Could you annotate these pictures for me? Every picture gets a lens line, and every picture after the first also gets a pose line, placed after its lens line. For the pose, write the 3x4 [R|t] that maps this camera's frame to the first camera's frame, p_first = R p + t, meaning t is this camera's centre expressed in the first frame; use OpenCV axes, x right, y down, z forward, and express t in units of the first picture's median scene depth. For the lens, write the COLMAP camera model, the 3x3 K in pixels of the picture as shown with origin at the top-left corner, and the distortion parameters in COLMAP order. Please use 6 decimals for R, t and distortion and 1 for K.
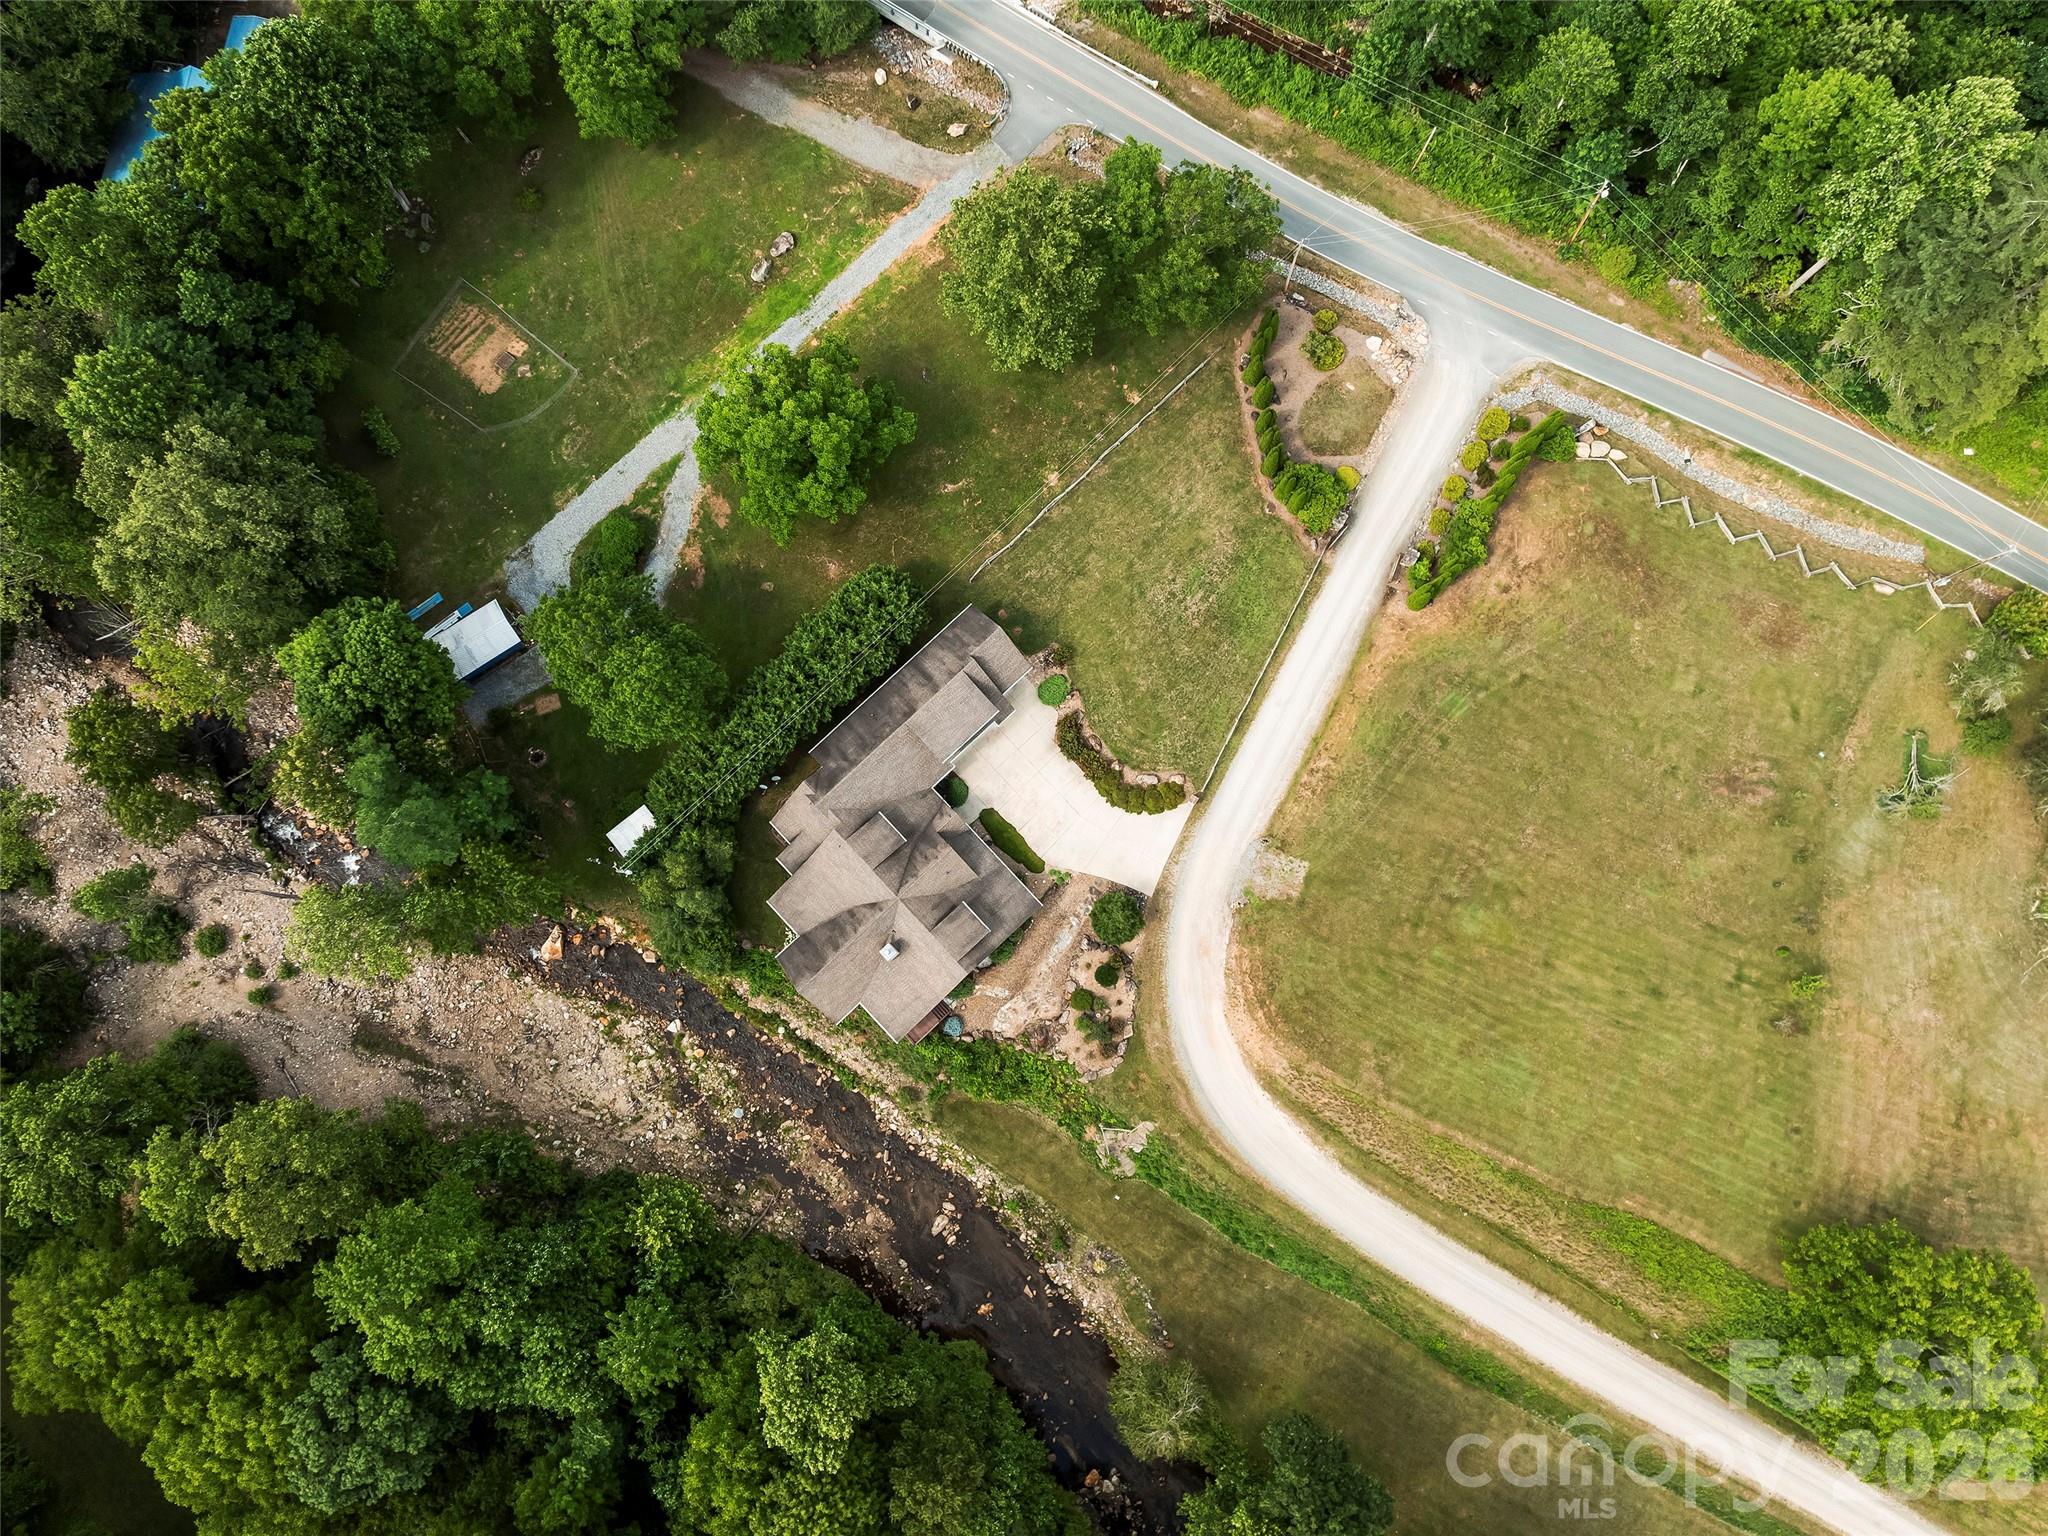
lens RADIAL K [[1419.3, 0, 1024.0], [0, 1419.3, 768.0], [0, 0, 1]] dist [-0.044427, -0.001134]
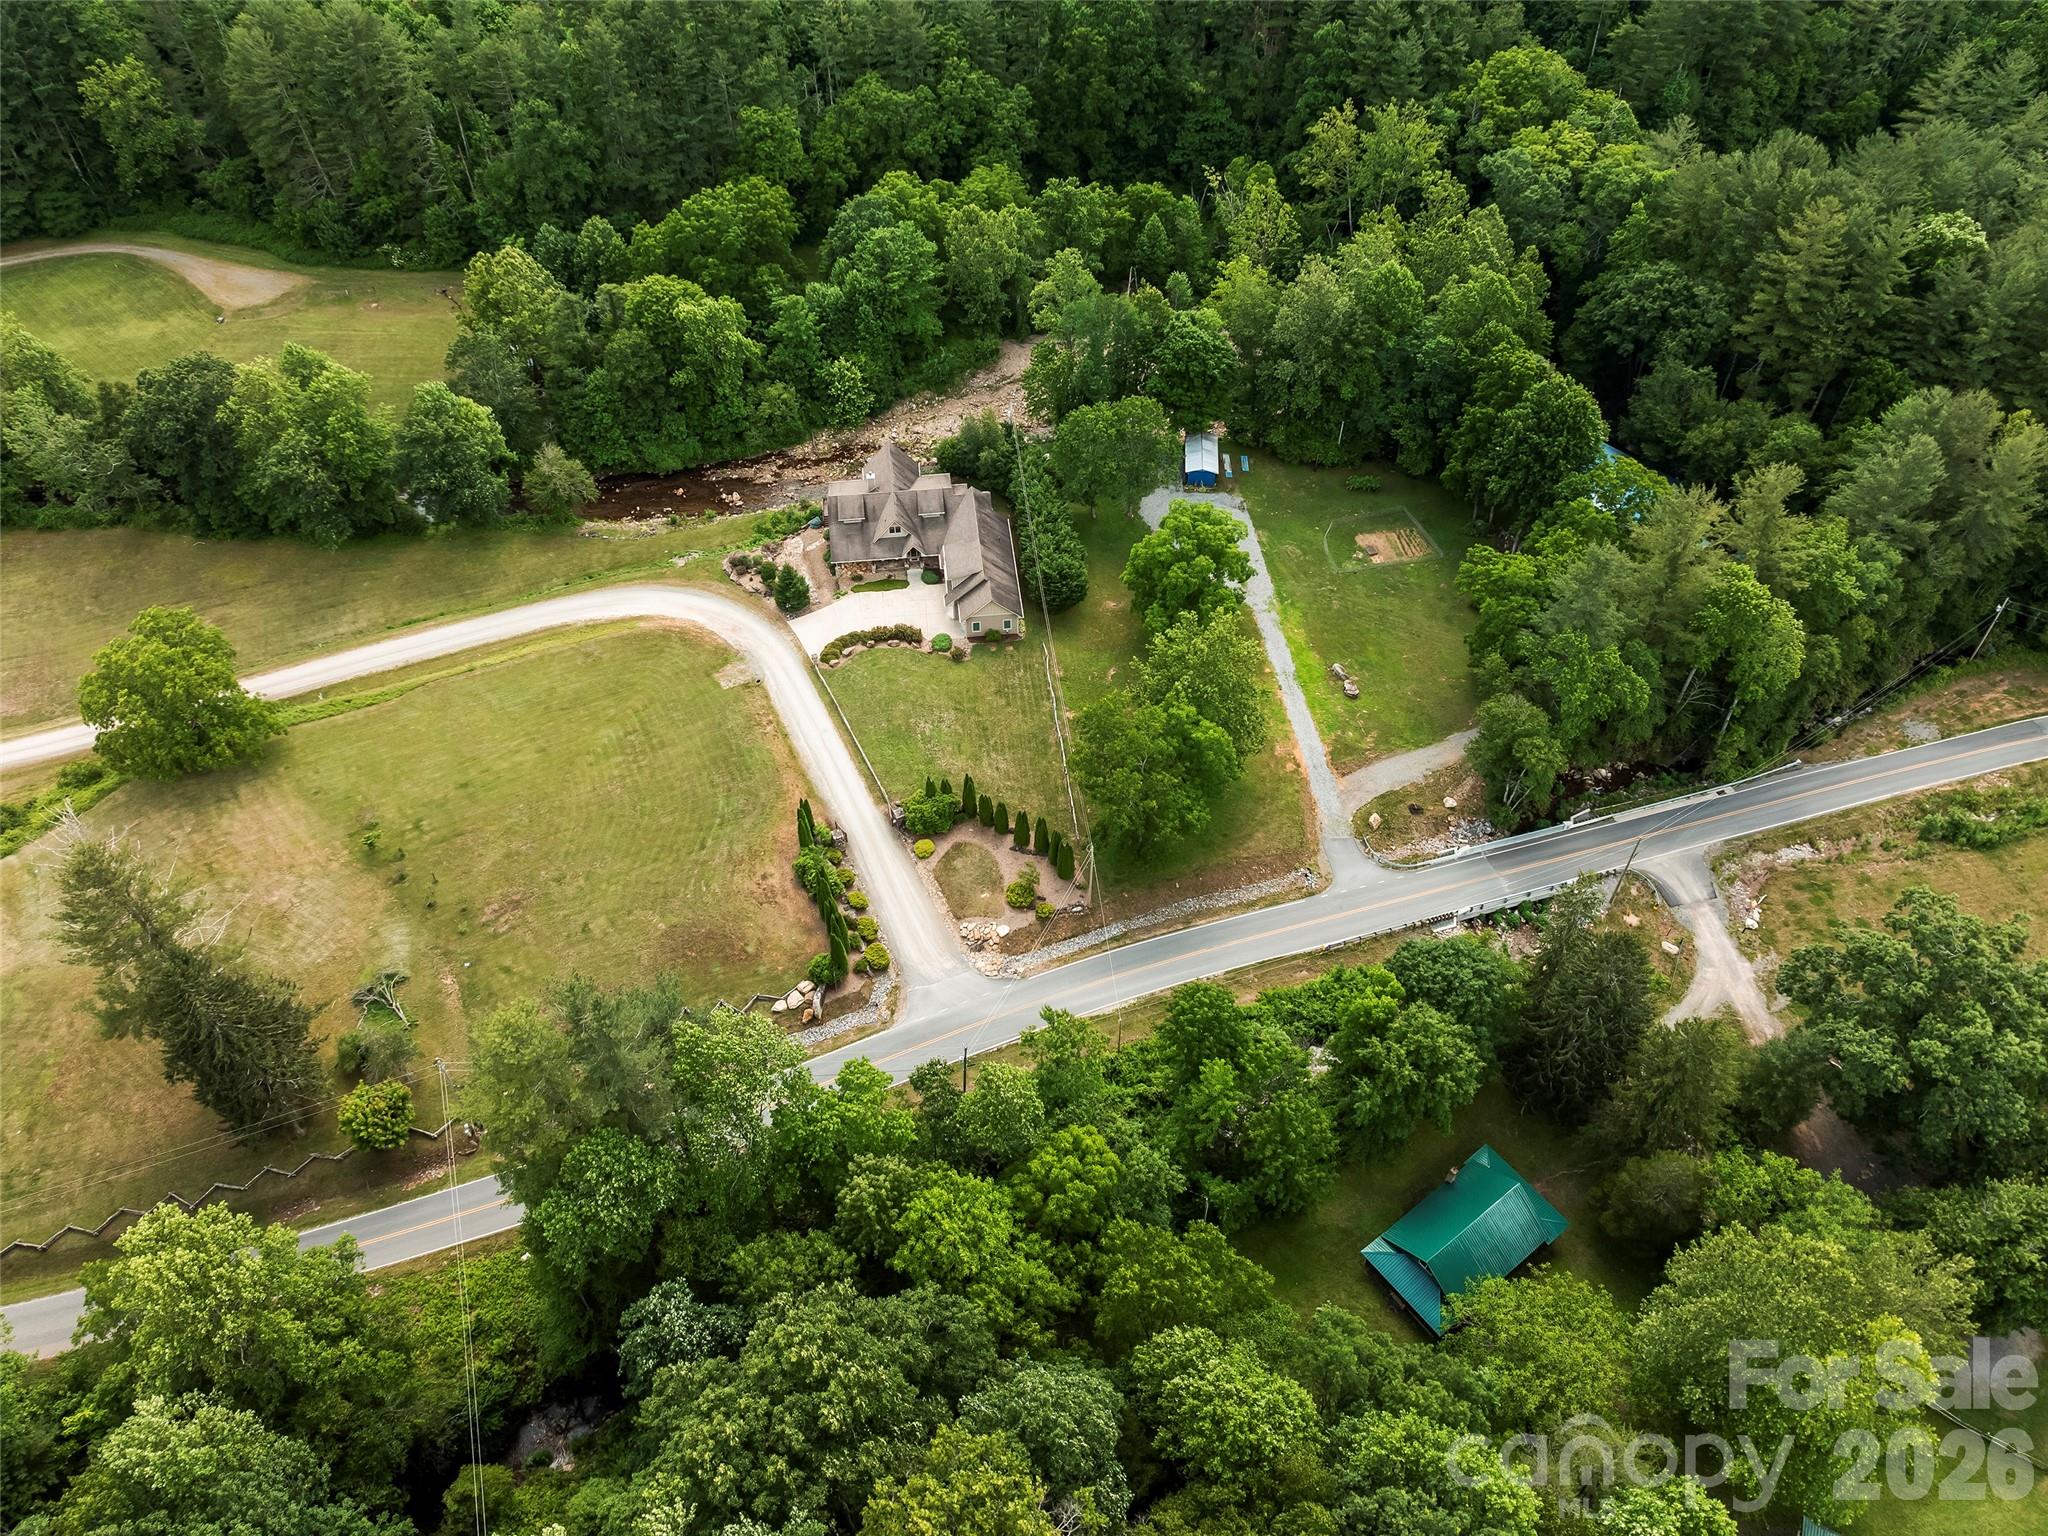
lens RADIAL K [[1419.3, 0, 1024.0], [0, 1419.3, 768.0], [0, 0, 1]] dist [-0.044427, -0.001134]
pose [[-0.604298, 0.601176, -0.522887, 0.774026], [-0.789756, -0.365139, 0.492909, -0.849328], [0.105399, 0.710817, 0.695435, 0.128107]]
